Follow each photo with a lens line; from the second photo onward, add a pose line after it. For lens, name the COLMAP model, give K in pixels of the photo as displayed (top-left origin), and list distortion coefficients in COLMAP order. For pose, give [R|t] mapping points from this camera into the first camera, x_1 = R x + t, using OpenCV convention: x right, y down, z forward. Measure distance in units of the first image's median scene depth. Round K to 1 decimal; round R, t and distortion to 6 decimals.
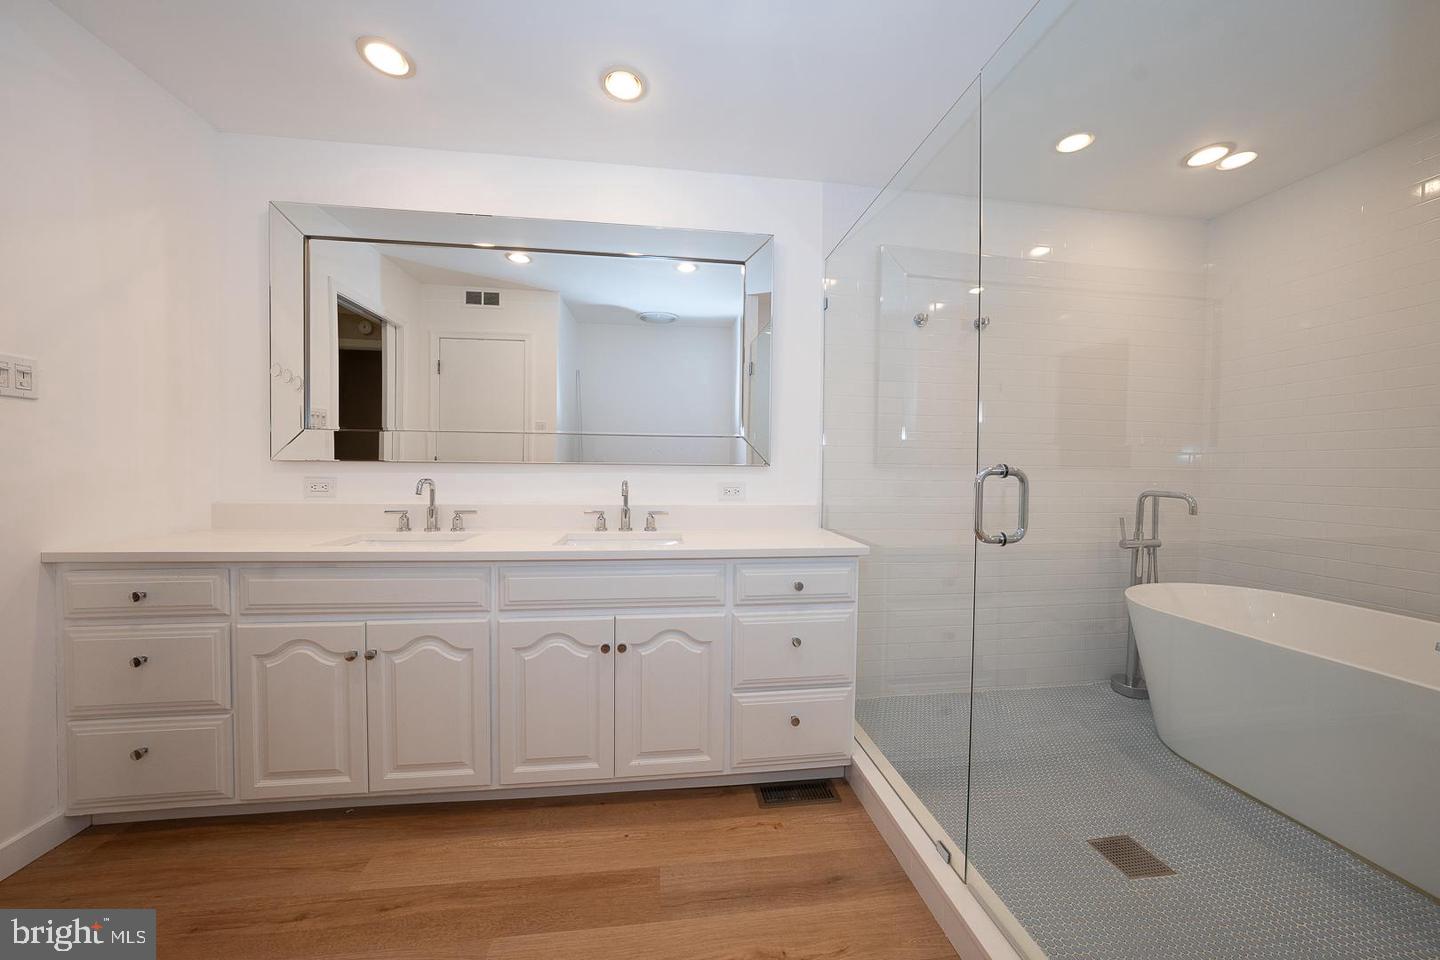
lens RADIAL K [[493.5, 0, 718.6], [0, 493.5, 476.0], [0, 0, 1]] dist [-0.022536, 0.003800]
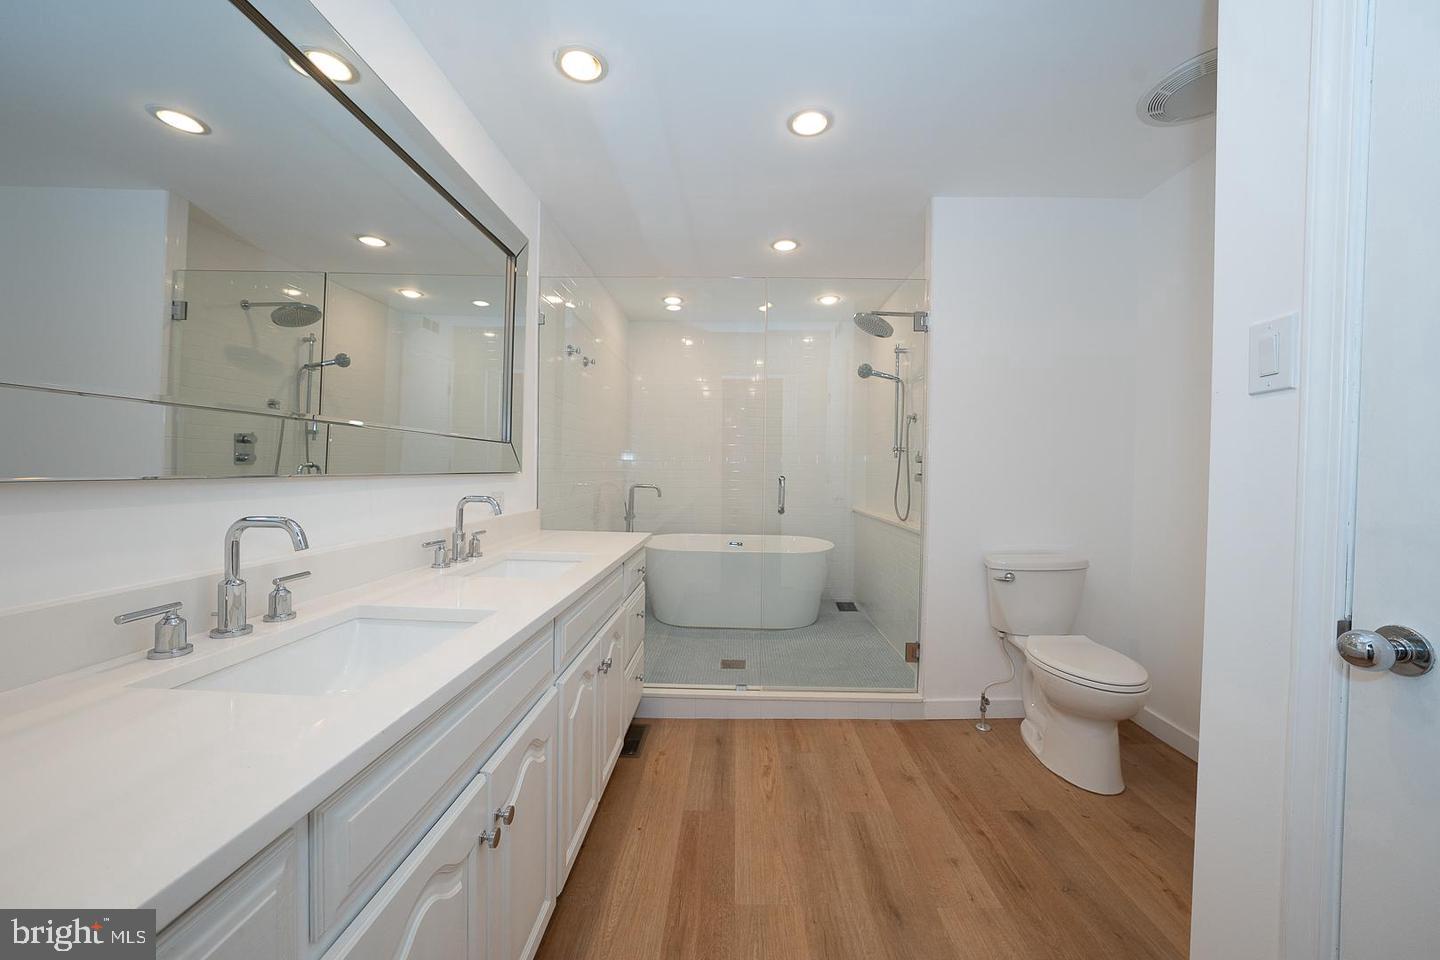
lens RADIAL K [[528.6, 0, 719.2], [0, 528.6, 472.8], [0, 0, 1]] dist [-0.018976, 0.002770]
pose [[0.174393, -0.014235, 0.984573, -1.384633], [0.013719, 0.999834, 0.012026, -0.048697], [-0.984581, 0.011410, 0.174559, 0.682488]]
